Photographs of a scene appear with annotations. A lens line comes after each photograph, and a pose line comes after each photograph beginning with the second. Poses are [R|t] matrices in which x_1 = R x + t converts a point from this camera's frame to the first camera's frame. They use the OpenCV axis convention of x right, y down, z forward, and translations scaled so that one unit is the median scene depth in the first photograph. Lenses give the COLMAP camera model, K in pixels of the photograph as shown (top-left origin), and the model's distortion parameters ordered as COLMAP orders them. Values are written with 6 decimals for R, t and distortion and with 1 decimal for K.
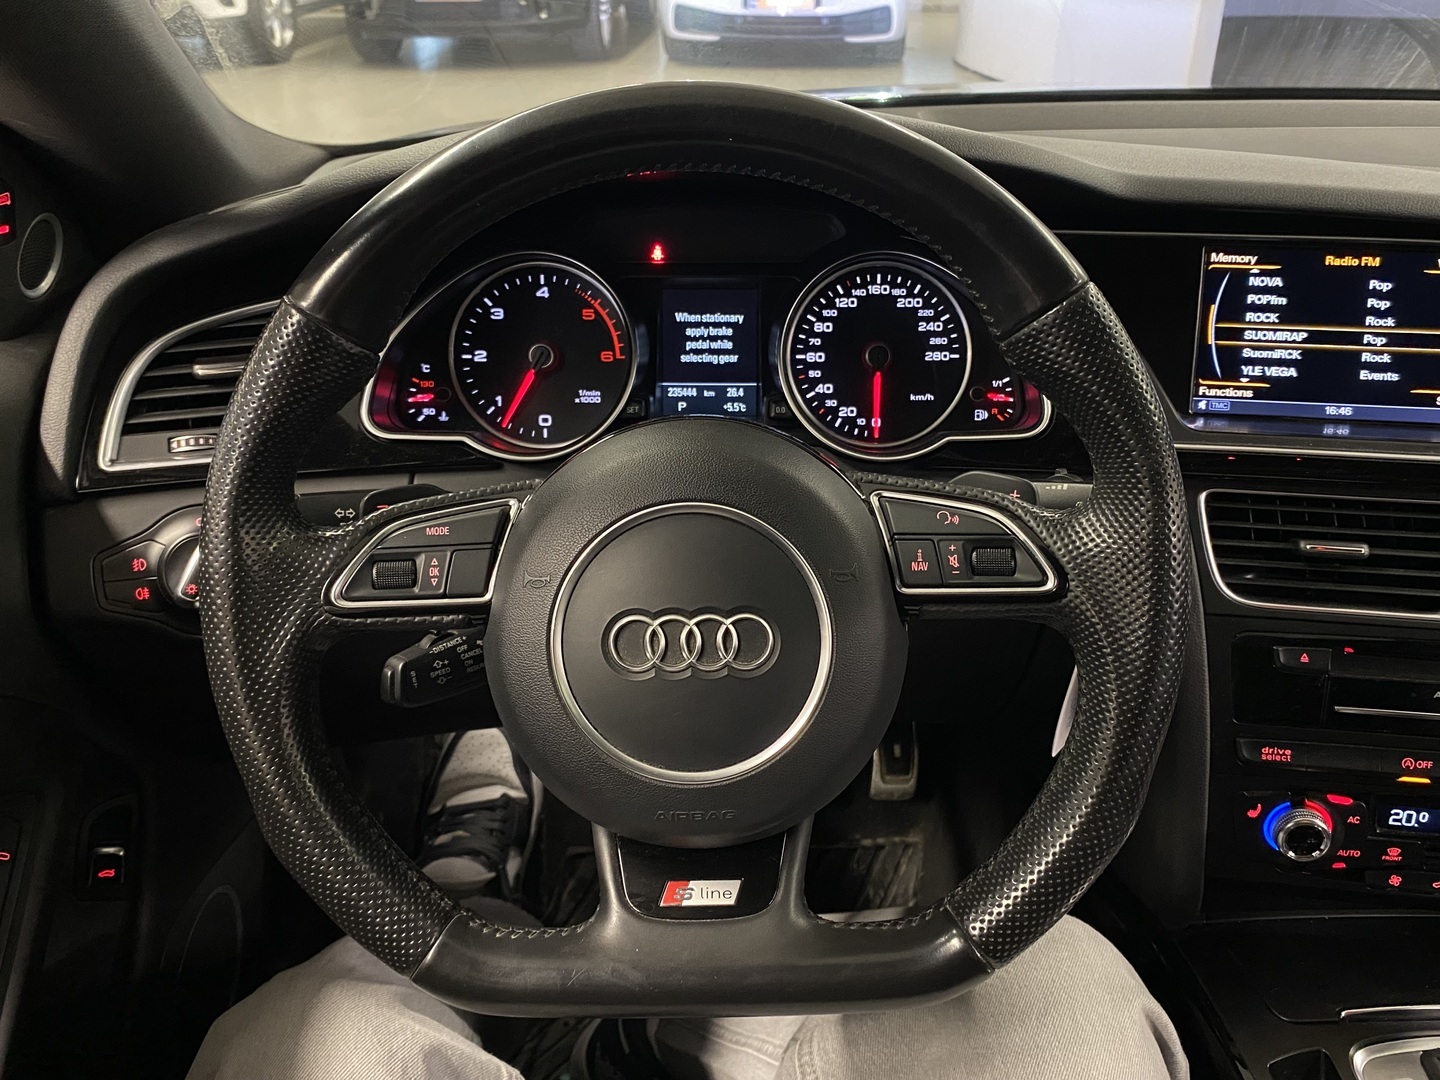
lens RADIAL K [[1195.7, 0, 716.7], [0, 1195.7, 536.0], [0, 0, 1]] dist [0.048338, -0.064873]
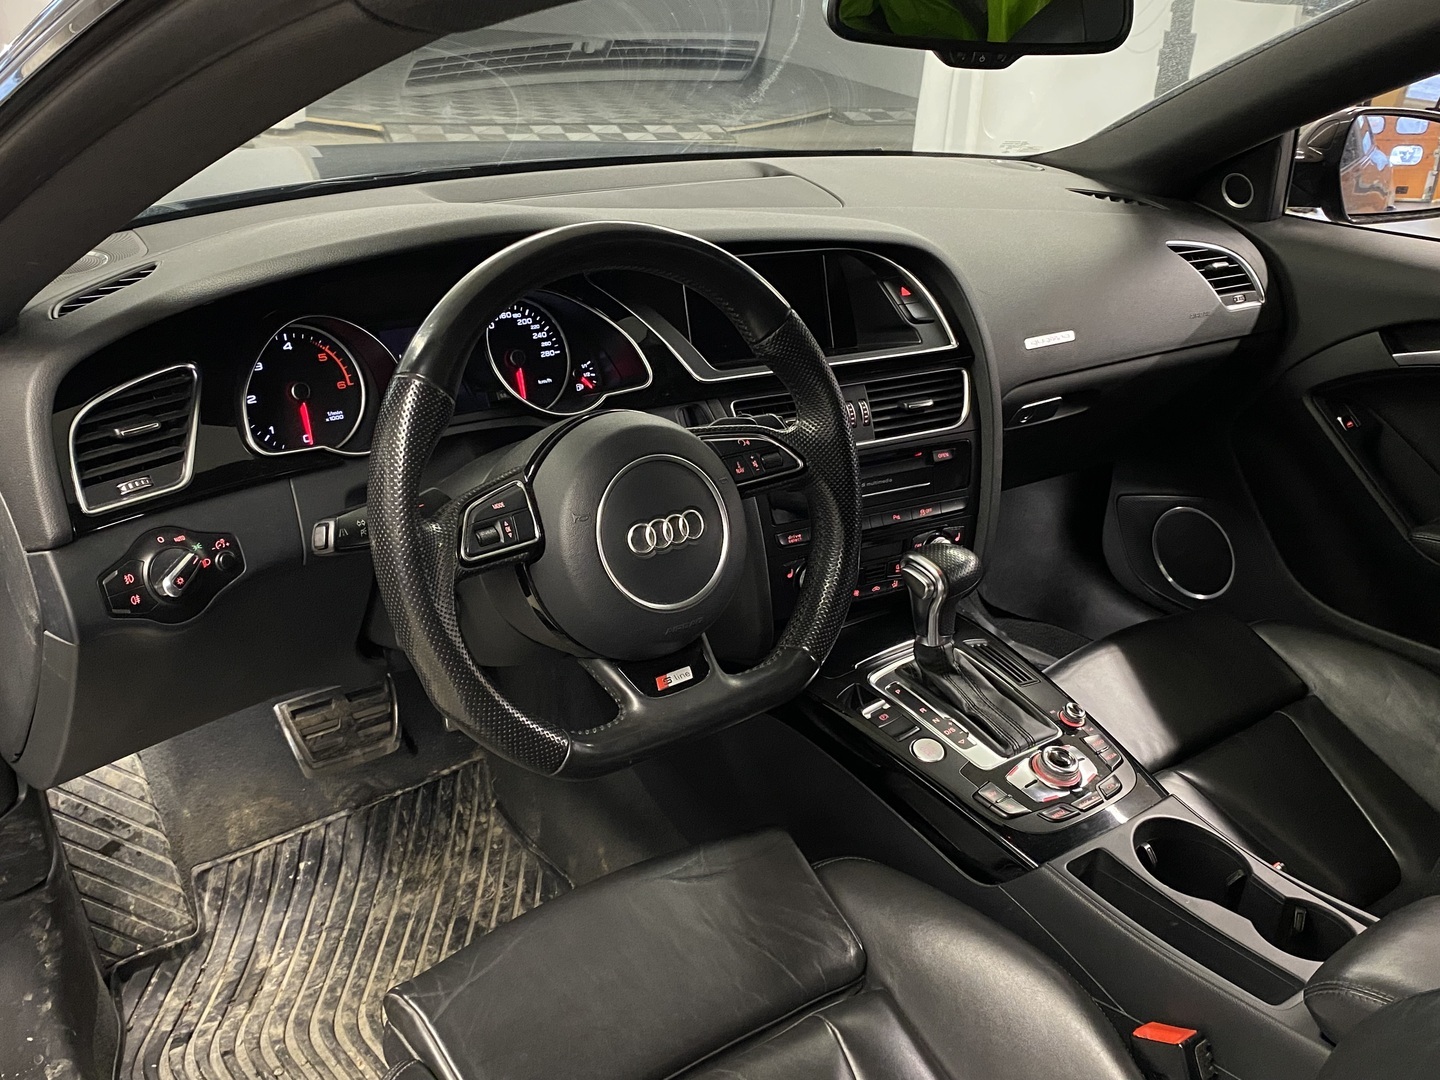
lens RADIAL K [[1394.3, 0, 719.8], [0, 1394.3, 540.3], [0, 0, 1]] dist [0.012138, 0.000000]
pose [[0.770984, -0.212038, 0.600519, -0.773420], [0.236705, 0.970803, 0.038885, 0.065672], [-0.591231, 0.112166, 0.798664, -0.535129]]
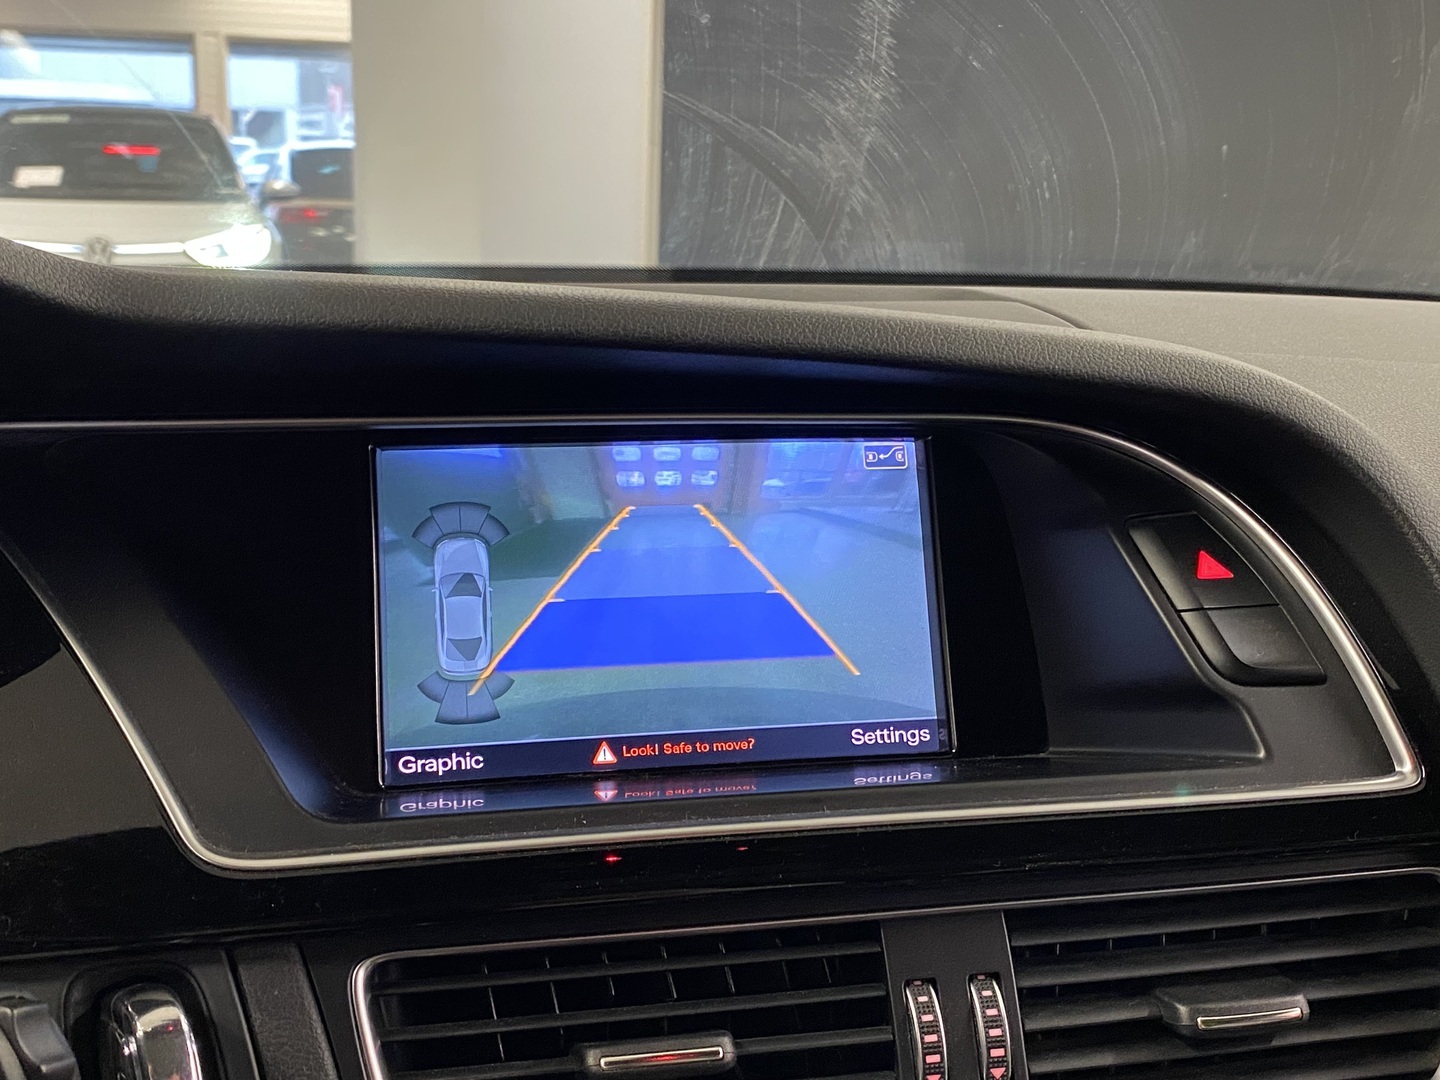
lens RADIAL K [[1787.2, 0, 723.7], [0, 1787.2, 538.1], [0, 0, 1]] dist [0.074035, 0.000000]
pose [[0.920397, -0.046193, 0.388246, 0.217834], [0.152576, 0.956701, -0.247878, -0.003133], [-0.359985, 0.287383, 0.887593, 0.273333]]
